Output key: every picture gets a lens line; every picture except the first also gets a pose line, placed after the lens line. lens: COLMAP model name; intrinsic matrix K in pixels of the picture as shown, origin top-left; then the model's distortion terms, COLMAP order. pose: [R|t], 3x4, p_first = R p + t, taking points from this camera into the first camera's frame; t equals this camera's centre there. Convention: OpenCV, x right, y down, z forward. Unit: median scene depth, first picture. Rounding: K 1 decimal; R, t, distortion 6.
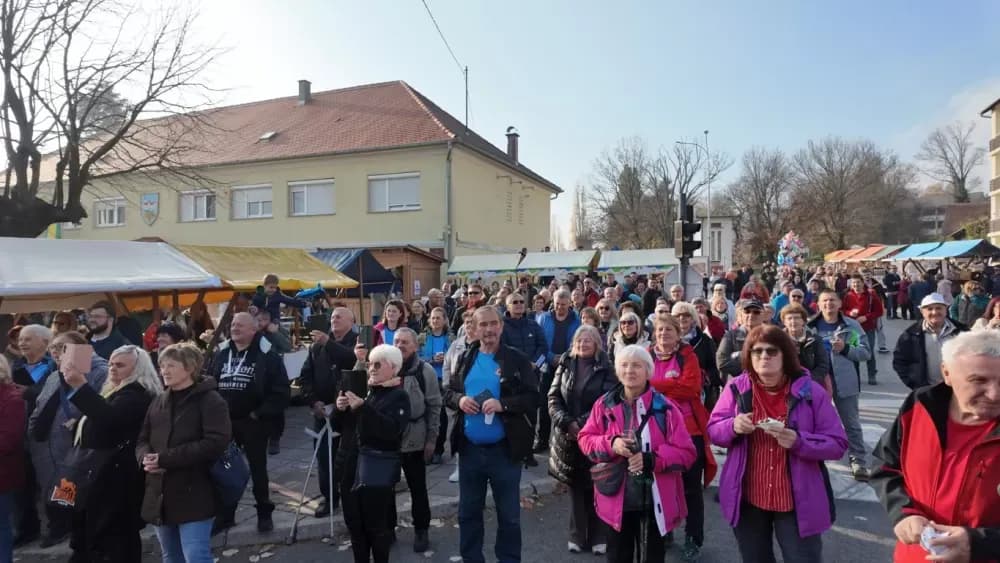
lens RADIAL K [[518.2, 0, 496.1], [0, 518.2, 289.8], [0, 0, 1]] dist [0.003277, -0.026047]
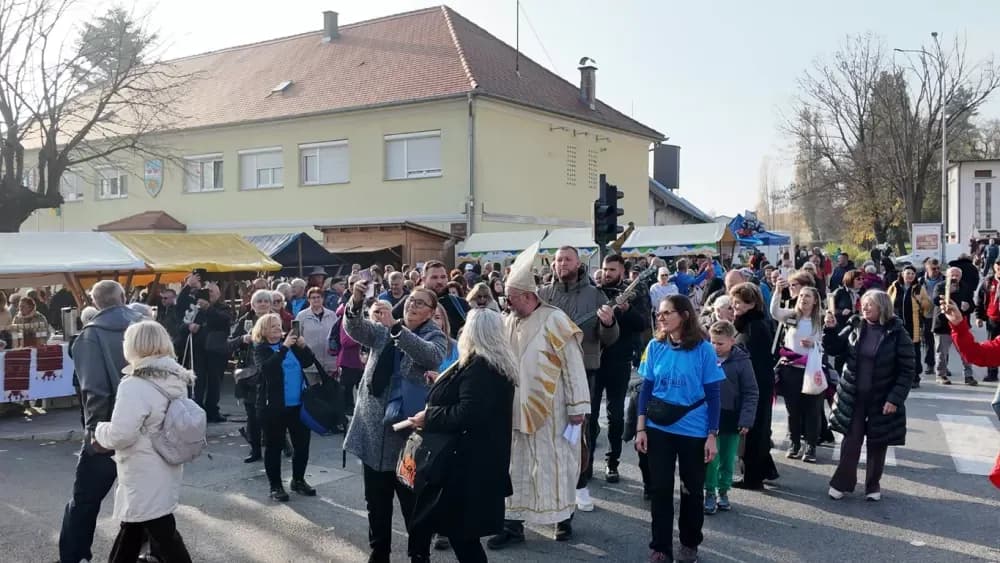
lens RADIAL K [[820.7, 0, 528.2], [0, 820.7, 283.0], [0, 0, 1]] dist [0.070940, -0.161142]
pose [[0.977881, 0.004973, -0.209102, 0.251386], [-0.003263, 0.999958, 0.008521, 0.002545], [0.209135, -0.007650, 0.977857, -0.236307]]
